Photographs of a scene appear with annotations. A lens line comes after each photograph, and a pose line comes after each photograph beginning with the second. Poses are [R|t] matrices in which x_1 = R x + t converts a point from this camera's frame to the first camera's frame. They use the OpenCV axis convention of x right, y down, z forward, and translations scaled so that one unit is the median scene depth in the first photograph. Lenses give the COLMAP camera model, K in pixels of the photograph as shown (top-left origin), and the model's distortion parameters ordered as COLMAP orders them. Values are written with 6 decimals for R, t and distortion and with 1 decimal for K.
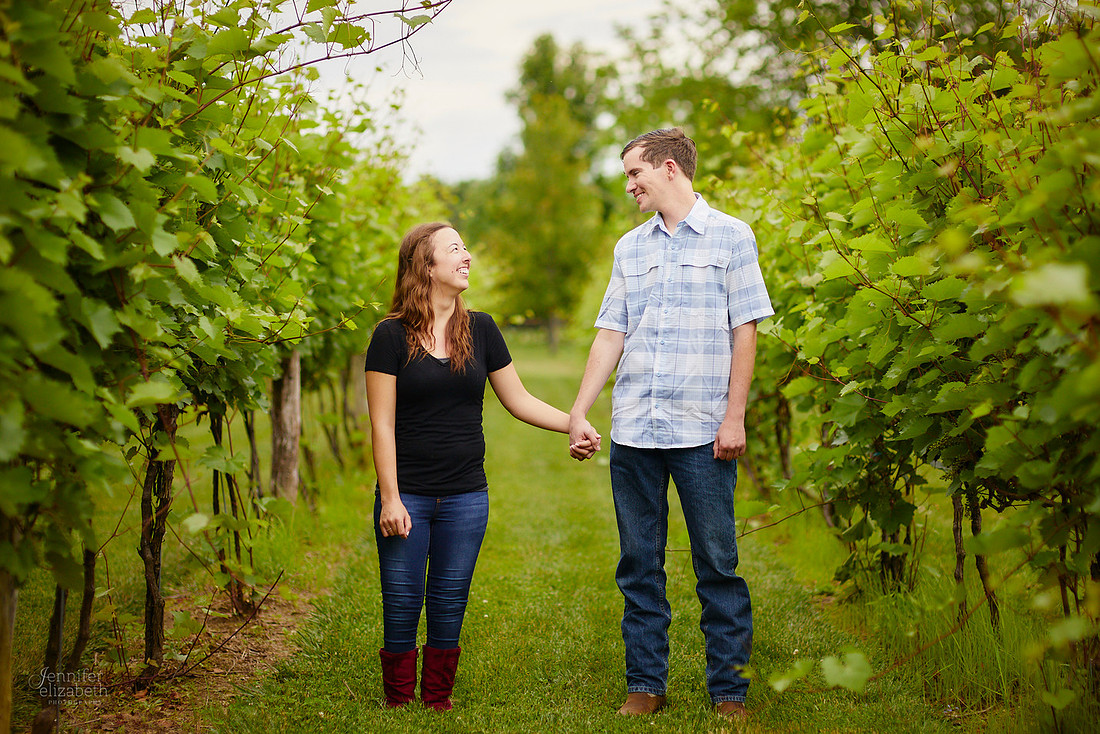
lens RADIAL K [[2822.8, 0, 545.1], [0, 2822.8, 388.9], [0, 0, 1]] dist [0.025891, 0.000000]
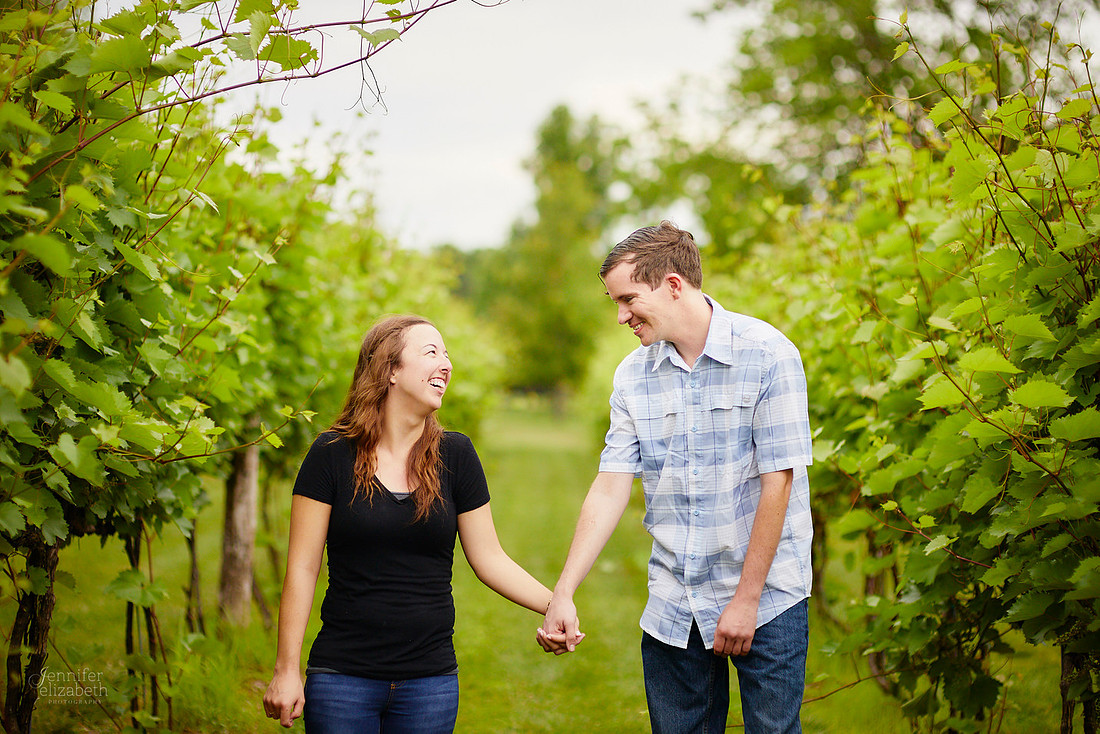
lens RADIAL K [[2822.8, 0, 547.2], [0, 2822.8, 401.4], [0, 0, 1]] dist [0.025891, 0.000000]
pose [[0.999310, 0.037131, -0.001203, 0.001461], [-0.037147, 0.999112, -0.019869, -0.016239], [0.000464, 0.019900, 0.999802, 0.192003]]
